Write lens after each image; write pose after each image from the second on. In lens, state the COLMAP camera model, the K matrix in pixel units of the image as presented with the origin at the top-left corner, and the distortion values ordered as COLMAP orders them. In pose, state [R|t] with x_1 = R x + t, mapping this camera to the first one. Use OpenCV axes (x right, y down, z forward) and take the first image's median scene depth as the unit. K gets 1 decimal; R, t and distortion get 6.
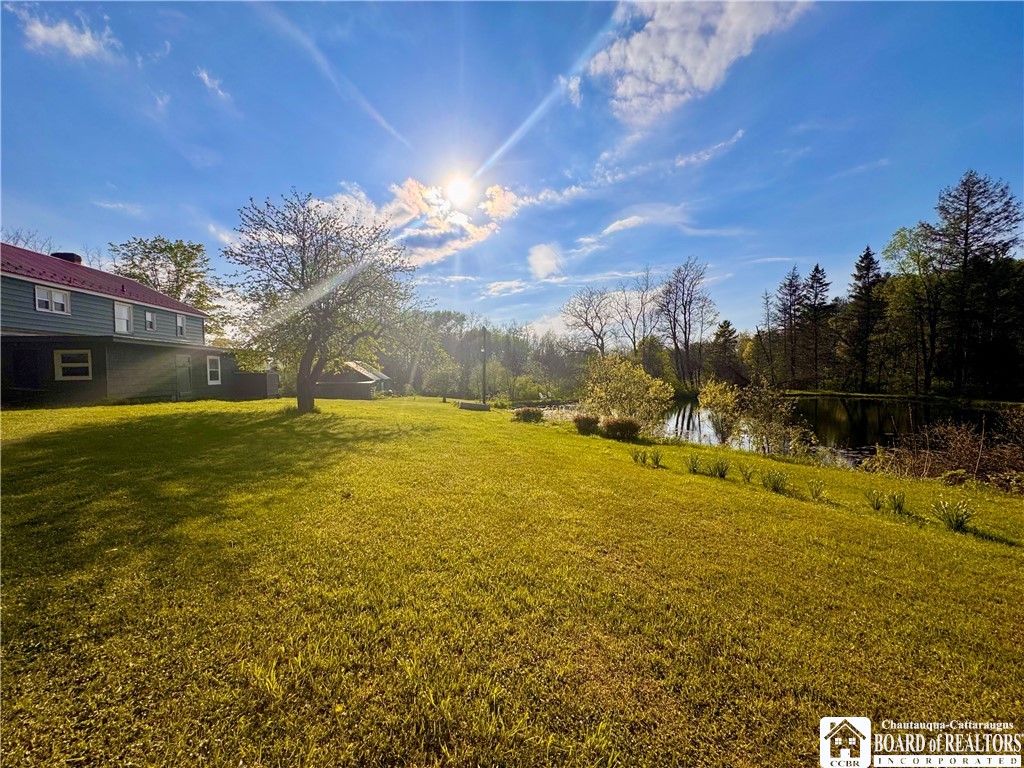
lens RADIAL K [[396.3, 0, 512.0], [0, 396.3, 384.0], [0, 0, 1]] dist [-0.001490, -0.000245]
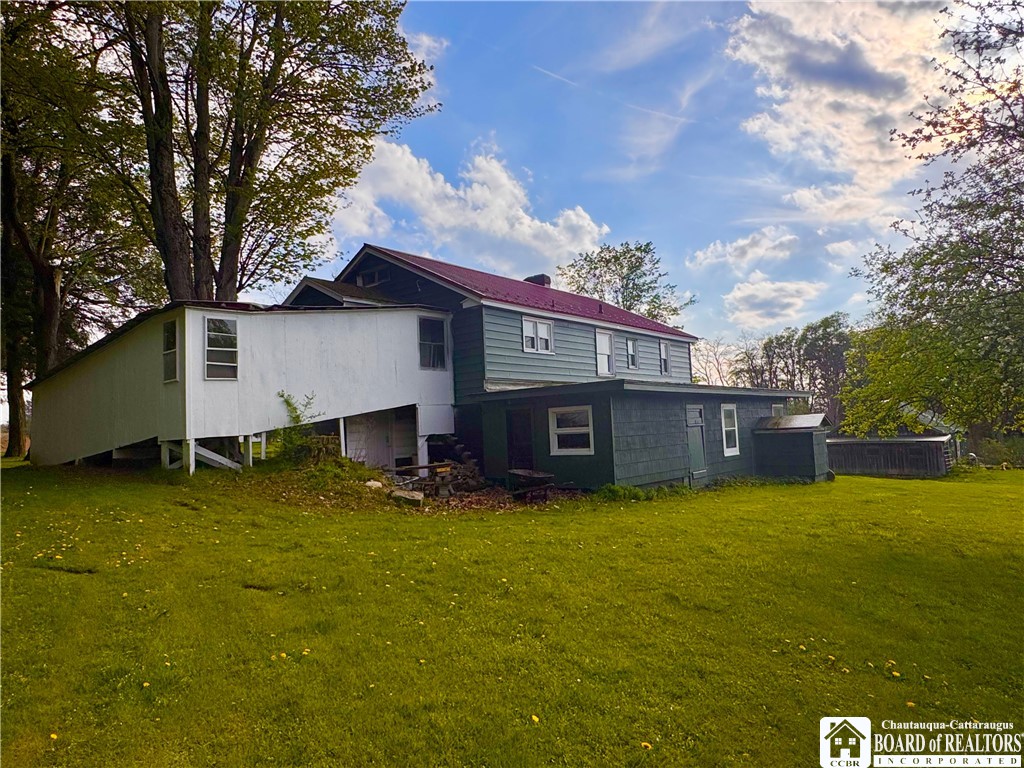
lens RADIAL K [[660.1, 0, 512.0], [0, 660.1, 384.0], [0, 0, 1]] dist [0.001039, 0.000126]
pose [[0.663960, -0.073901, -0.744107, -0.257815], [0.013994, 0.996158, -0.086446, -0.021712], [0.747637, 0.046983, 0.662444, 0.156723]]
